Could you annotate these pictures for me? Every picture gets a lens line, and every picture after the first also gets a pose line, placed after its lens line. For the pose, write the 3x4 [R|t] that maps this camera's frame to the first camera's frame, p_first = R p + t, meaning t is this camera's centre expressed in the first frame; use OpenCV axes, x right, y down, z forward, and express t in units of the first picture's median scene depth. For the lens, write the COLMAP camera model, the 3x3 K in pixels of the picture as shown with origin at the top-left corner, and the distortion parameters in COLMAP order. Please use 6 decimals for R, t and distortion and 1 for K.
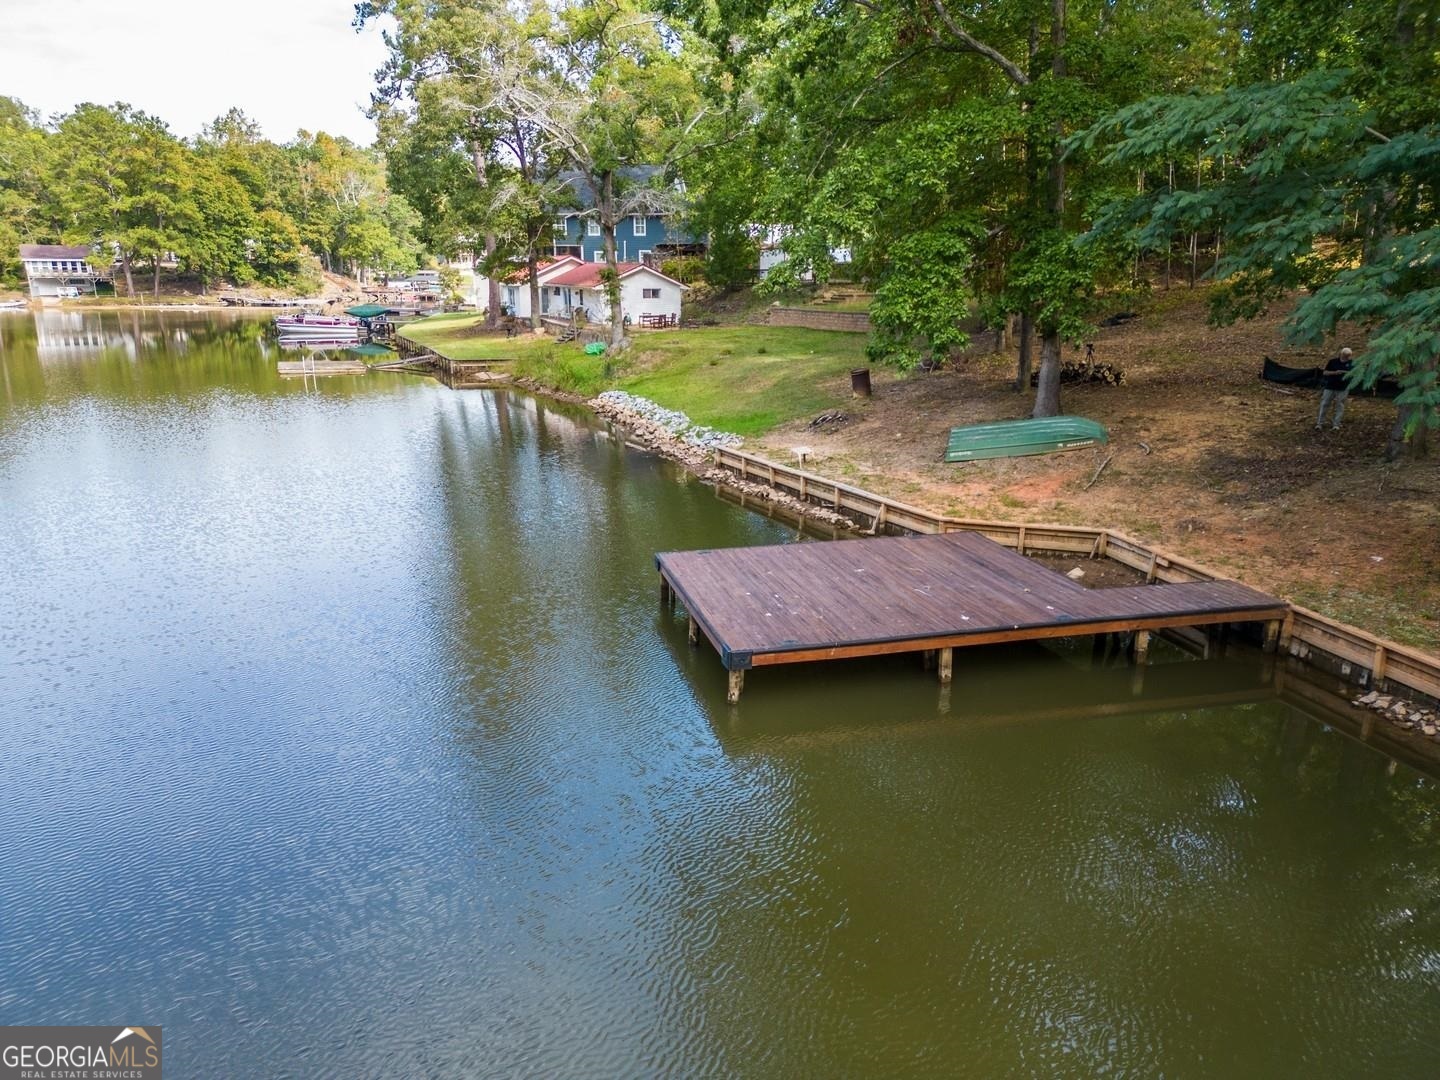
lens RADIAL K [[1015.6, 0, 720.0], [0, 1015.6, 540.0], [0, 0, 1]] dist [0.113907, -0.137435]
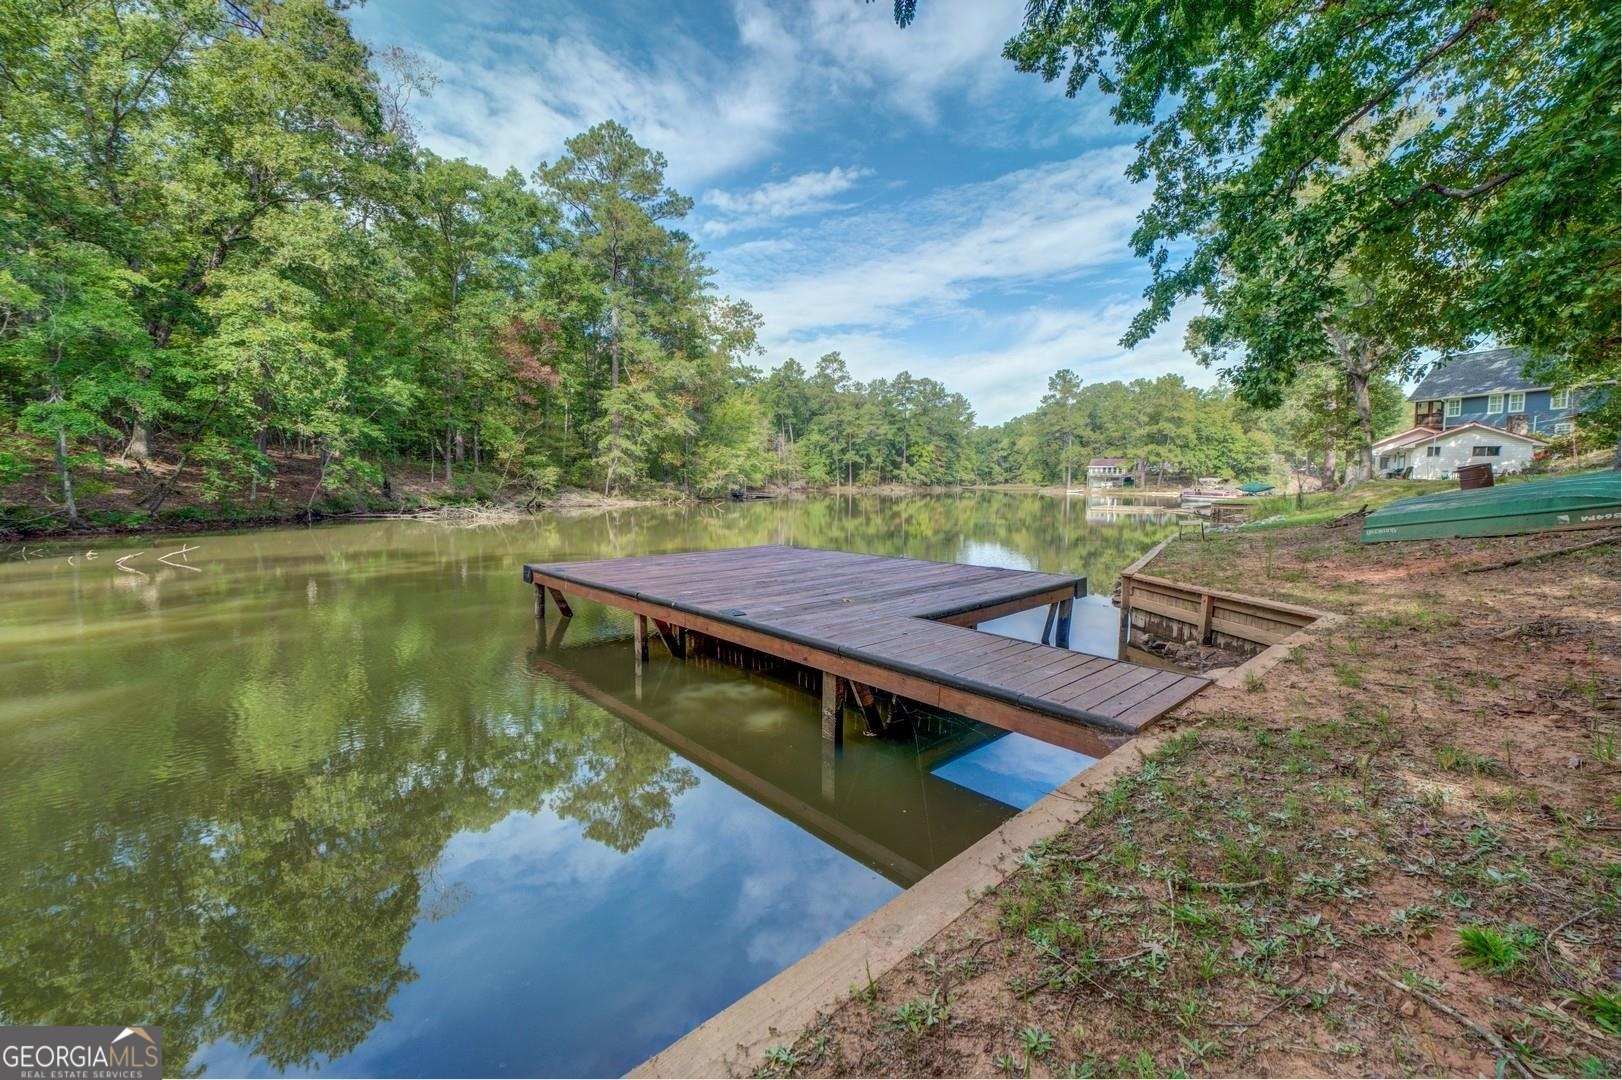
lens RADIAL K [[656.8, 0, 793.4], [0, 656.8, 542.1], [0, 0, 1]] dist [-0.019907, 0.000420]
pose [[0.464077, 0.080987, -0.882085, 0.076511], [-0.231783, 0.972218, -0.032681, 0.003912], [0.854932, 0.219619, 0.469956, 0.088565]]
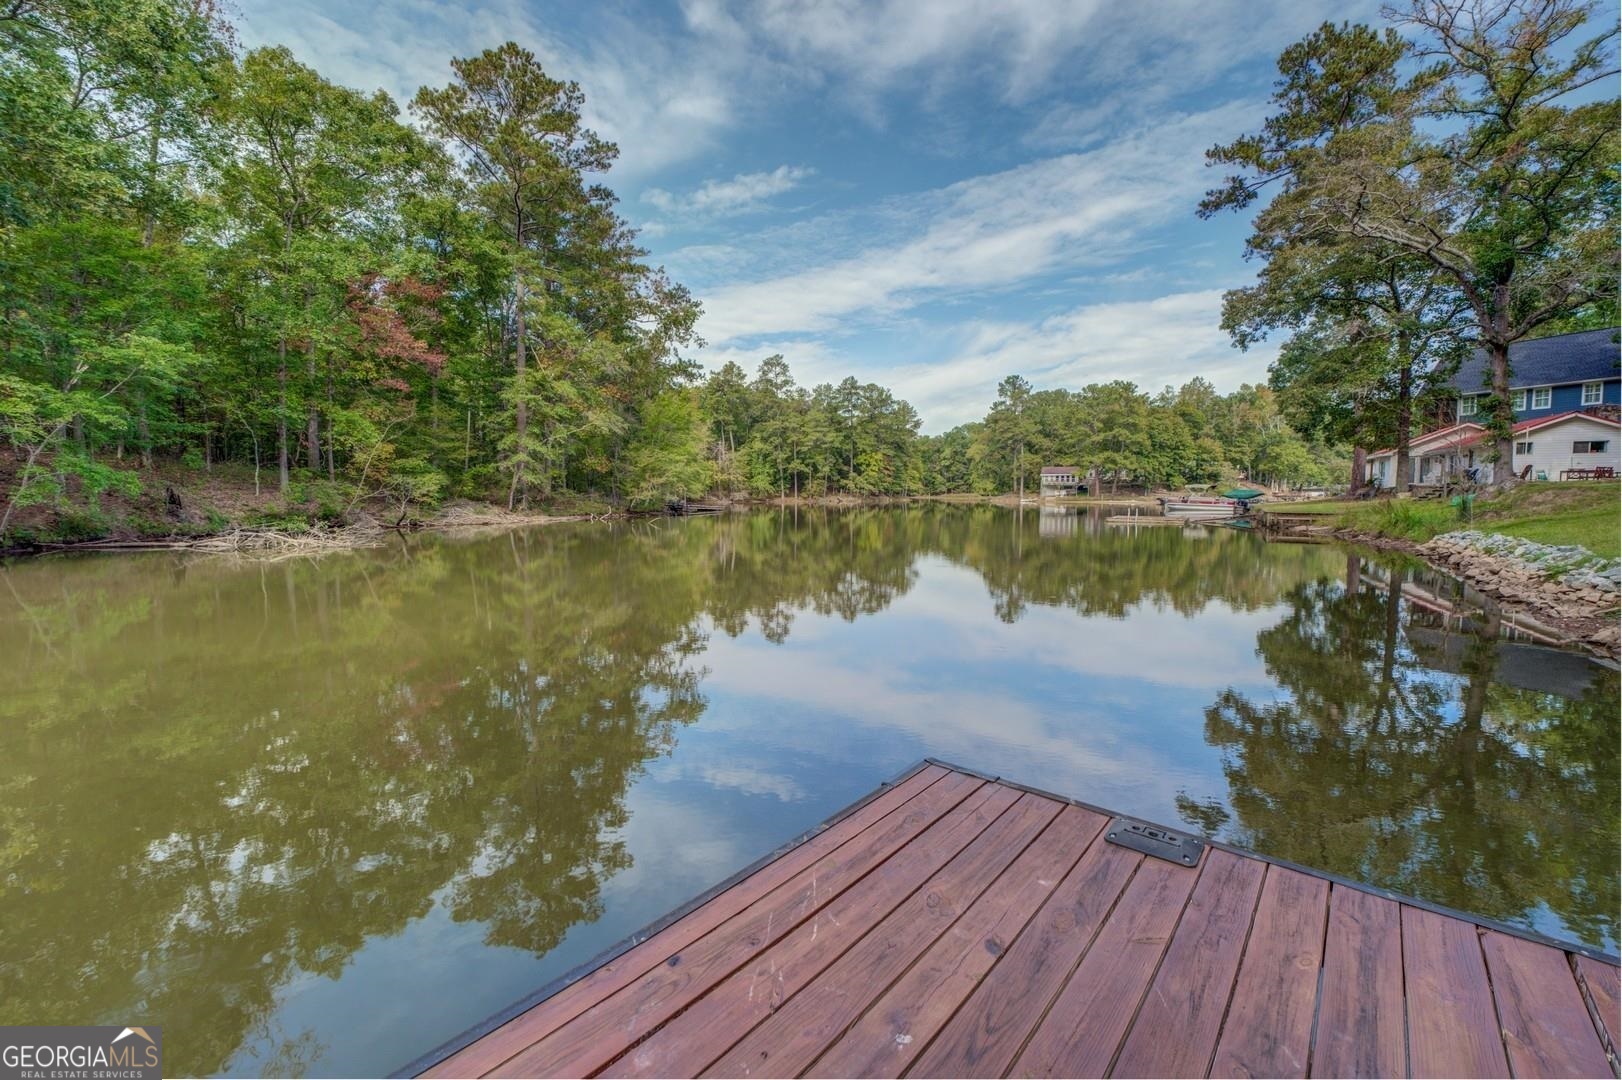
lens RADIAL K [[656.8, 0, 793.4], [0, 656.8, 542.1], [0, 0, 1]] dist [-0.019907, 0.000420]
pose [[0.546592, 0.058084, -0.835382, 0.005464], [-0.212026, 0.974684, -0.070959, -0.002142], [0.810112, 0.215909, 0.545070, 0.115784]]
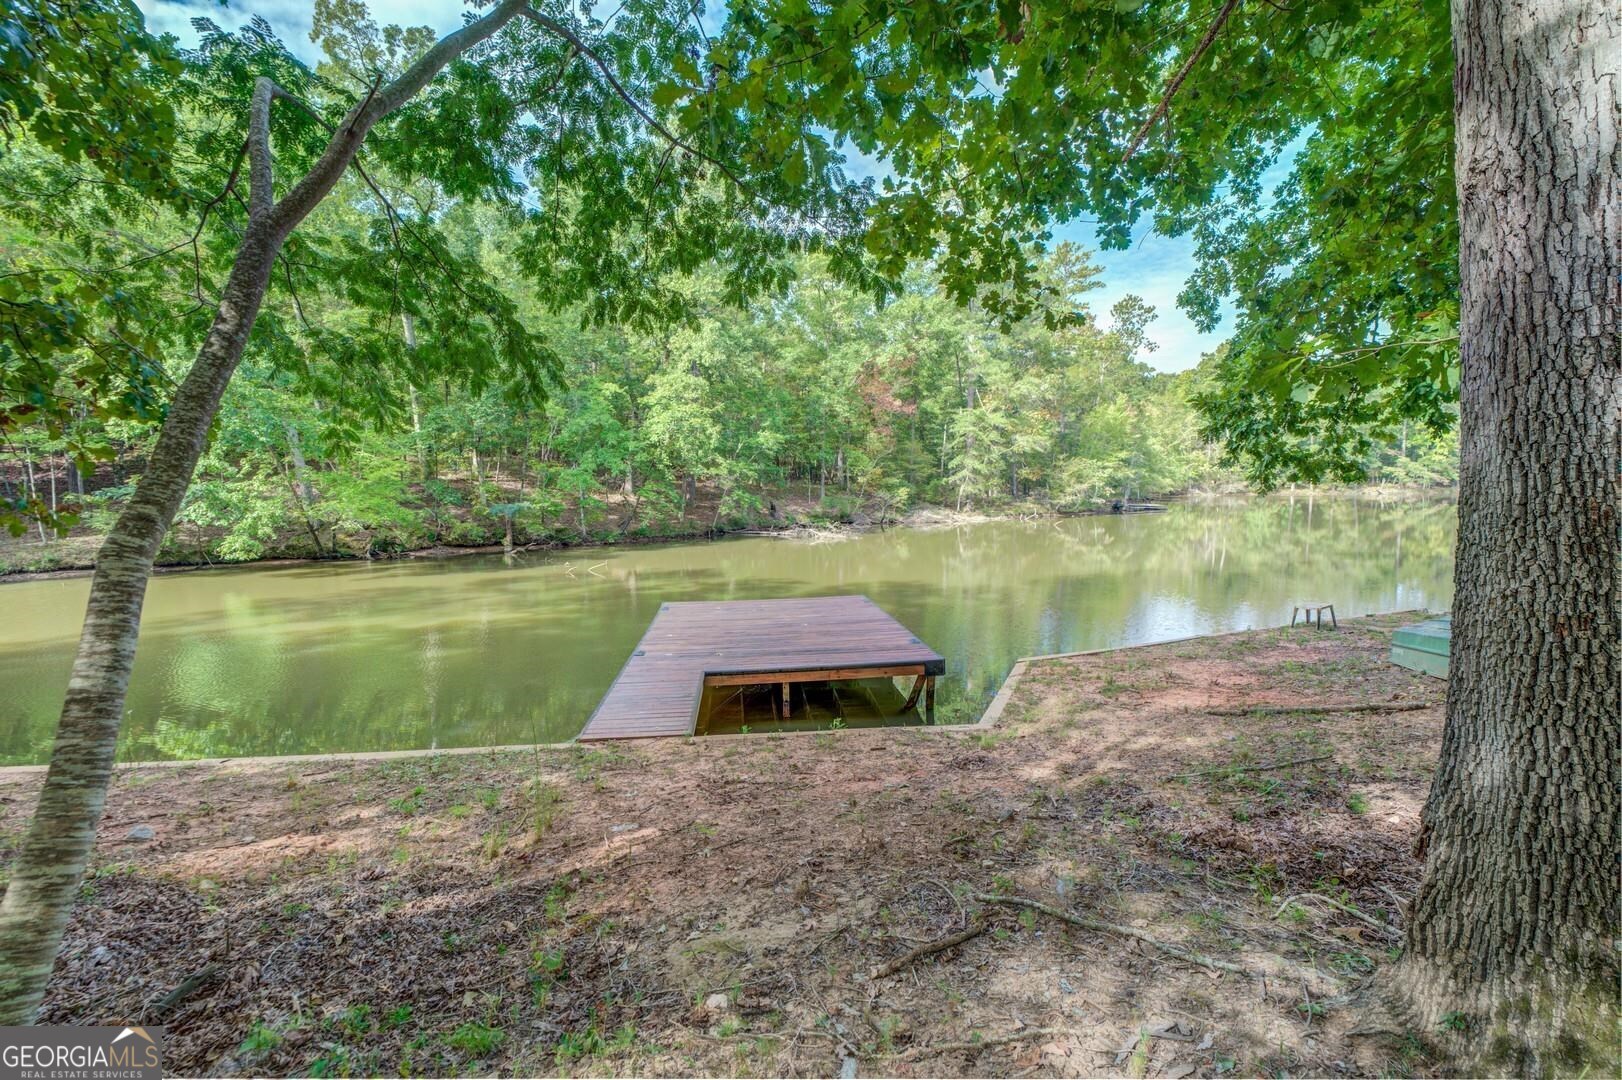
lens RADIAL K [[656.8, 0, 793.4], [0, 656.8, 542.1], [0, 0, 1]] dist [-0.019907, 0.000420]
pose [[-0.149471, 0.085902, -0.985028, 0.109885], [-0.237607, 0.963906, 0.120115, -0.018221], [0.959792, 0.252003, -0.123665, 0.130059]]
